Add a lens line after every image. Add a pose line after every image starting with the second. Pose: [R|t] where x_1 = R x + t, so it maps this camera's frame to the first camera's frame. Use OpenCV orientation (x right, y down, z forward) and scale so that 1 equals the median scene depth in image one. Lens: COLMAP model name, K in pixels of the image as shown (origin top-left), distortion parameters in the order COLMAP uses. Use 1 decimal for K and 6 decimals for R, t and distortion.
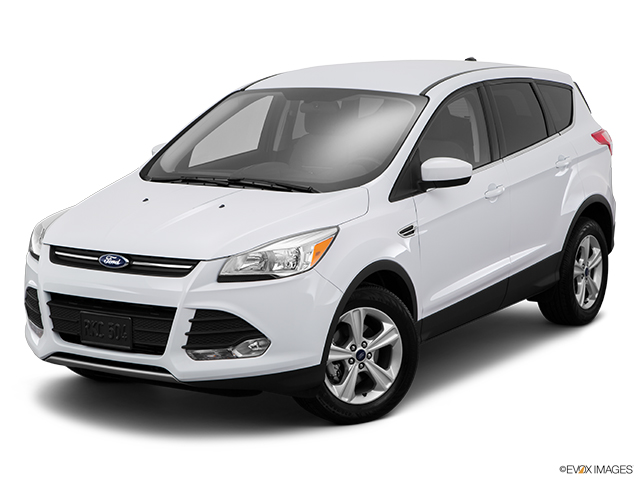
lens RADIAL K [[1452.6, 0, 323.2], [0, 1452.6, 241.8], [0, 0, 1]] dist [0.261690, 0.000000]
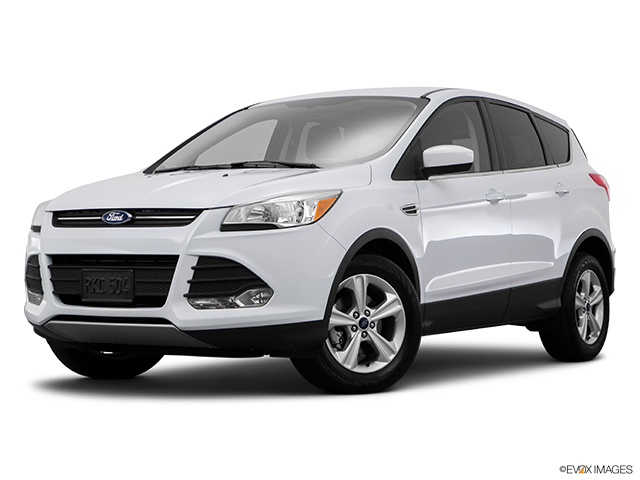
lens RADIAL K [[1426.5, 0, 316.9], [0, 1426.5, 239.6], [0, 0, 1]] dist [0.277459, 0.000000]
pose [[0.999989, 0.004658, -0.000199, -0.006084], [-0.004631, 0.987262, -0.159033, 0.177412], [-0.000545, 0.159032, 0.987273, 0.033683]]
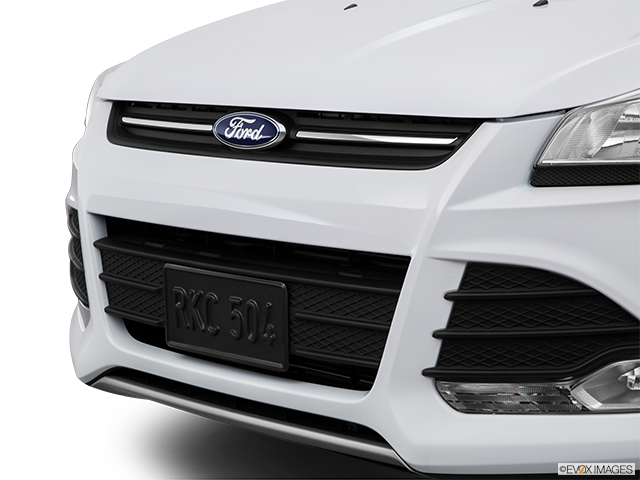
lens RADIAL K [[1452.6, 0, 320.8], [0, 1452.6, 238.9], [0, 0, 1]] dist [0.261690, 0.000000]
pose [[0.982100, 0.023564, -0.186880, -0.053673], [-0.023628, 0.999719, 0.001888, 0.038241], [0.186872, 0.002562, 0.982381, 0.618544]]
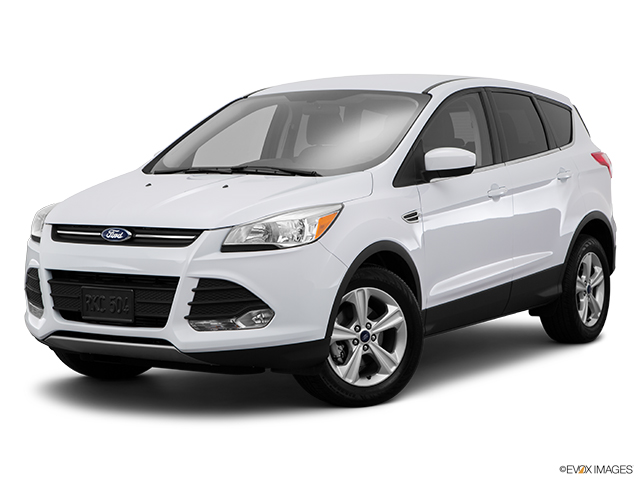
lens RADIAL K [[1426.5, 0, 320.2], [0, 1426.5, 236.7], [0, 0, 1]] dist [0.277459, 0.000000]
pose [[0.999993, 0.002550, 0.002564, -0.007297], [-0.002311, 0.996006, -0.089262, 0.097790], [-0.002781, 0.089255, 0.996005, 0.029214]]
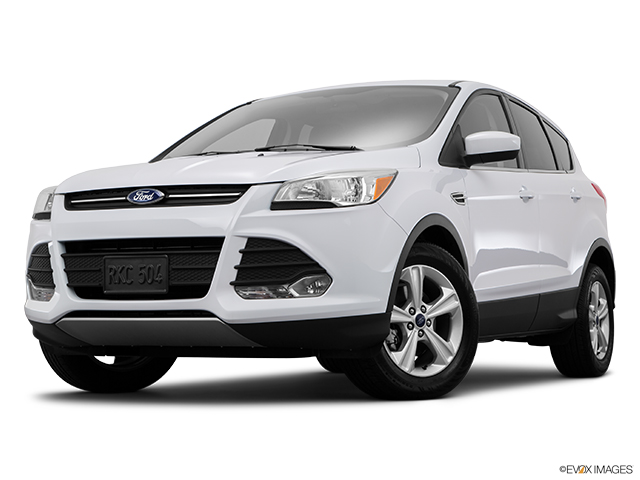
lens RADIAL K [[1303.4, 0, 316.9], [0, 1303.4, 238.5], [0, 0, 1]] dist [0.236306, 0.000000]
pose [[0.995416, 0.007338, 0.095357, -0.112139], [0.012668, 0.978149, -0.207516, 0.193303], [-0.094797, 0.207773, 0.973573, 0.231863]]
